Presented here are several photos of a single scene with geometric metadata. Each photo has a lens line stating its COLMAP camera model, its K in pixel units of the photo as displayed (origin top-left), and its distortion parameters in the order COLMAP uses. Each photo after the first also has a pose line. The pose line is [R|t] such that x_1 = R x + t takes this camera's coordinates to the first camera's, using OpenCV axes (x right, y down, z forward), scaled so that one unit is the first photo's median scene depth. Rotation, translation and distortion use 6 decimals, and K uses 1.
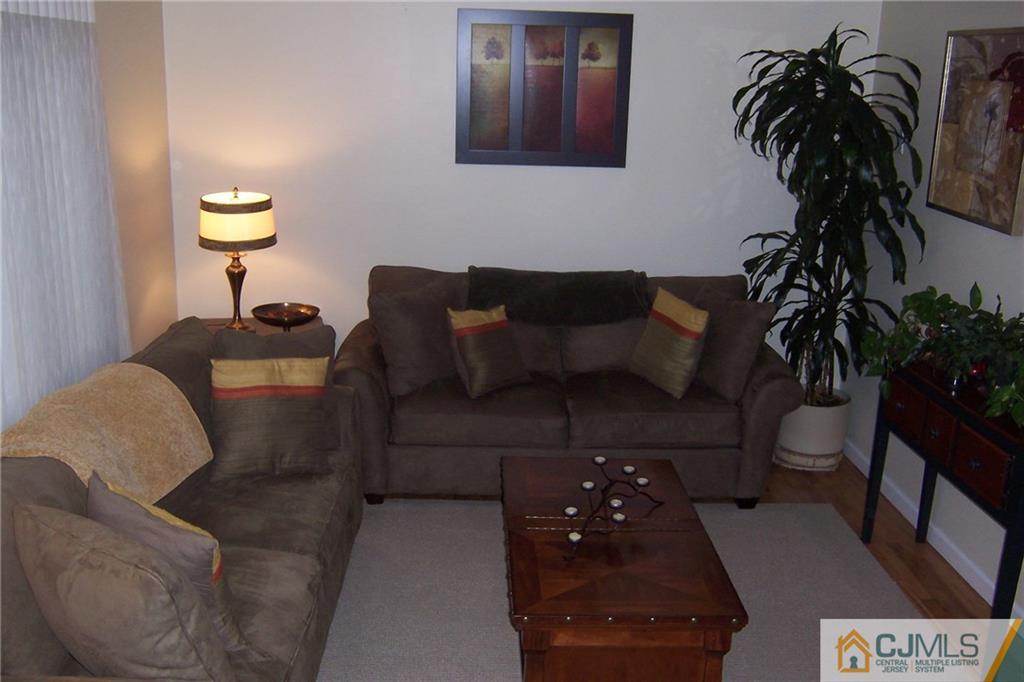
lens RADIAL K [[1010.6, 0, 495.1], [0, 1010.6, 342.7], [0, 0, 1]] dist [-0.109279, 0.130838]
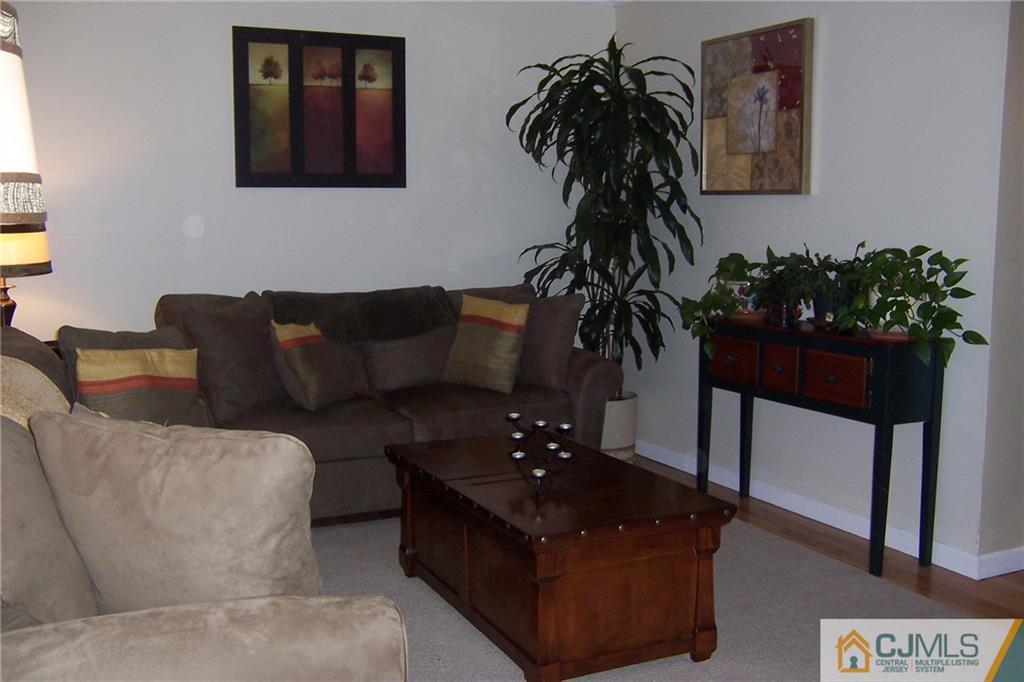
lens RADIAL K [[1010.6, 0, 495.1], [0, 1010.6, 342.7], [0, 0, 1]] dist [-0.109279, 0.130838]
pose [[0.916072, -0.076069, 0.393733, -0.221383], [0.129641, 0.985298, -0.111267, 0.115356], [-0.379481, 0.152972, 0.912466, 0.076510]]
